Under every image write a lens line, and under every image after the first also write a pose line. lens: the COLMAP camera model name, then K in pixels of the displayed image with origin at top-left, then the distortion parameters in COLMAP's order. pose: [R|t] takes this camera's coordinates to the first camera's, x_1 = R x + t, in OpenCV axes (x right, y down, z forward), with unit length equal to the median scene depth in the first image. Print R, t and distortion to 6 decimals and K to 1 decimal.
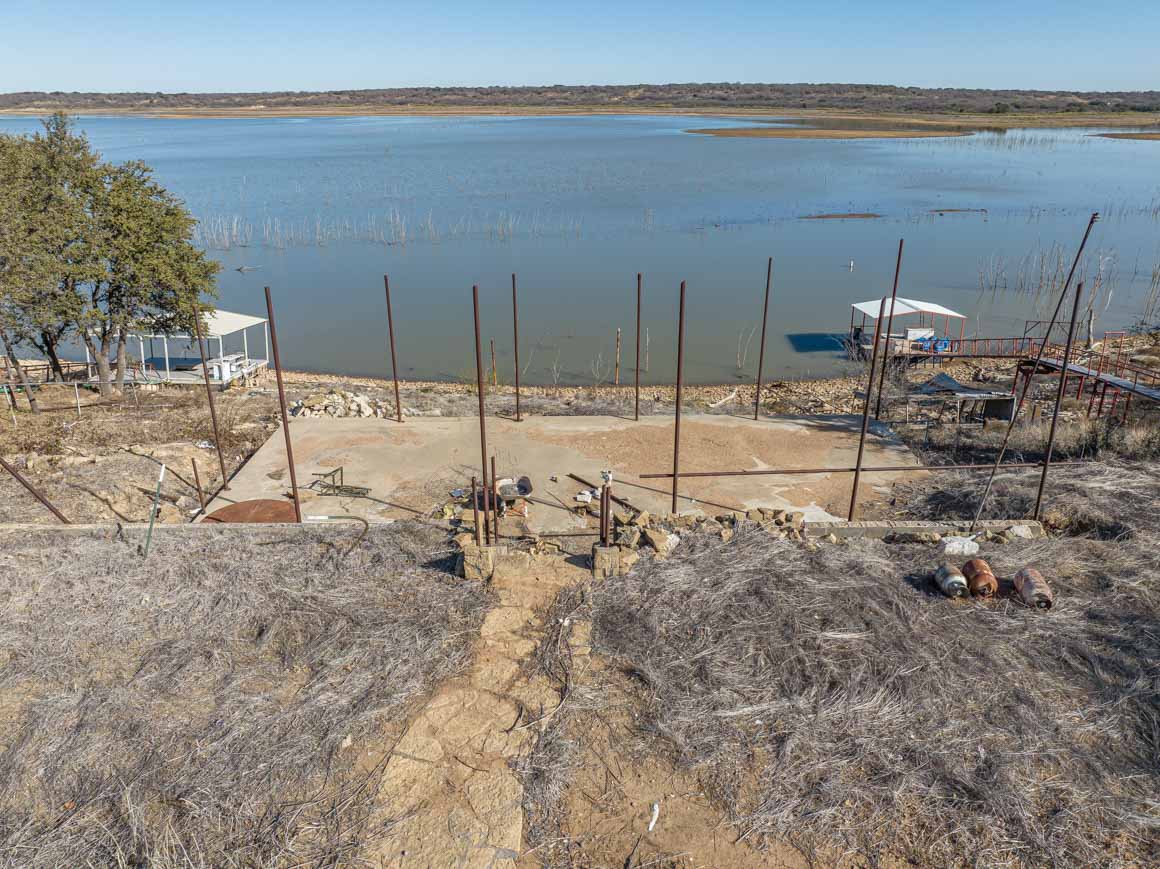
lens RADIAL K [[822.5, 0, 580.0], [0, 822.5, 434.5], [0, 0, 1]] dist [-0.050958, 0.019377]
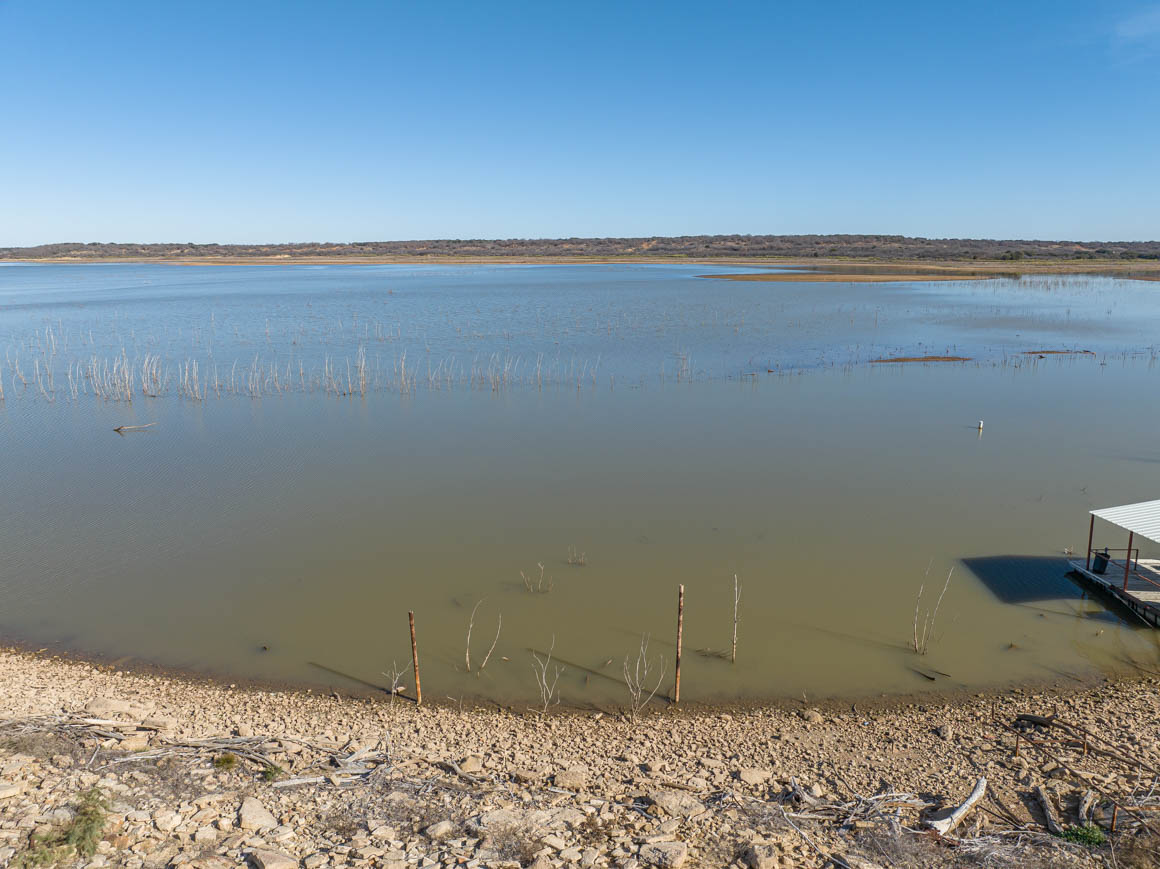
lens RADIAL K [[820.3, 0, 580.0], [0, 820.3, 434.5], [0, 0, 1]] dist [-0.039542, -0.000454]
pose [[0.999838, 0.002657, -0.017813, -0.005857], [-0.005659, 0.985311, -0.170678, -0.245993], [0.017097, 0.170751, 0.985166, 0.955502]]
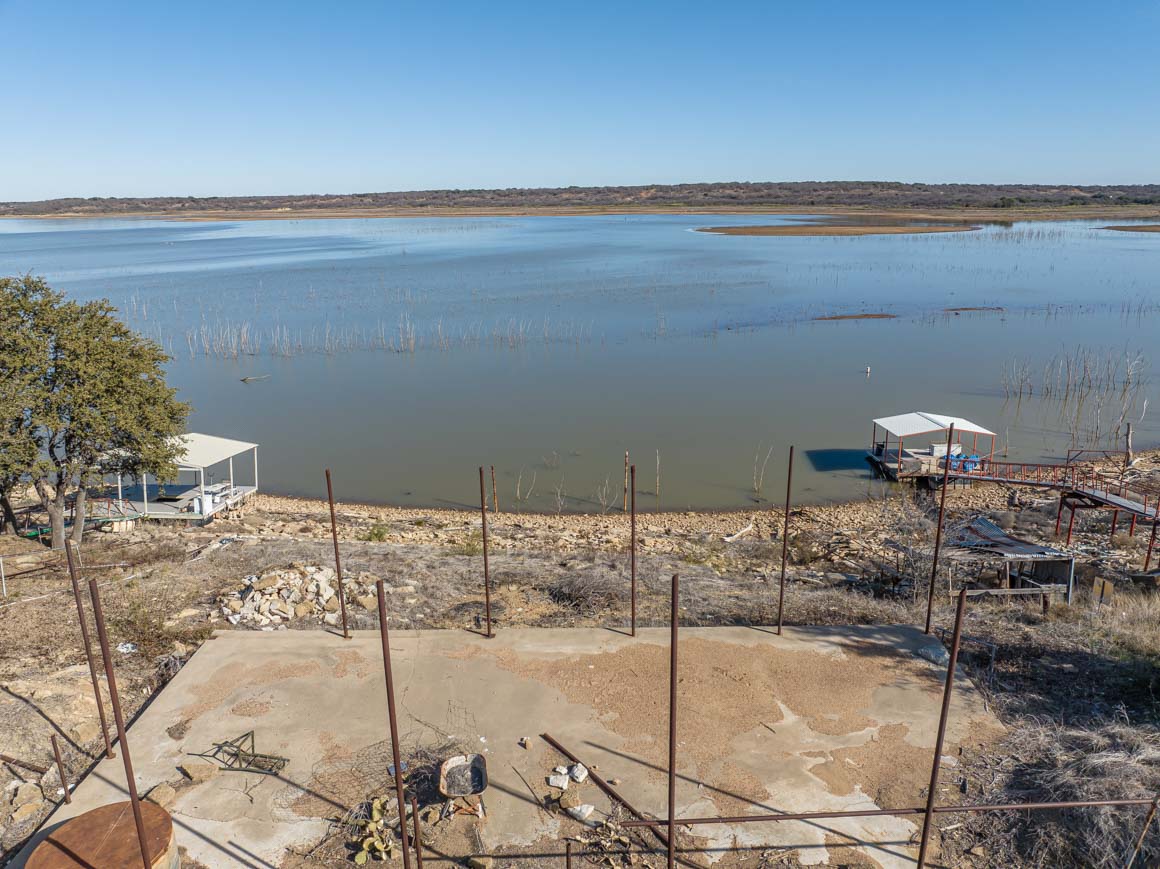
lens RADIAL K [[820.3, 0, 580.0], [0, 820.3, 434.5], [0, 0, 1]] dist [-0.039542, -0.000454]
pose [[0.999784, -0.006490, -0.019769, 0.022095], [0.004295, 0.994017, -0.109139, -0.084964], [0.020359, 0.109031, 0.993830, 0.108456]]
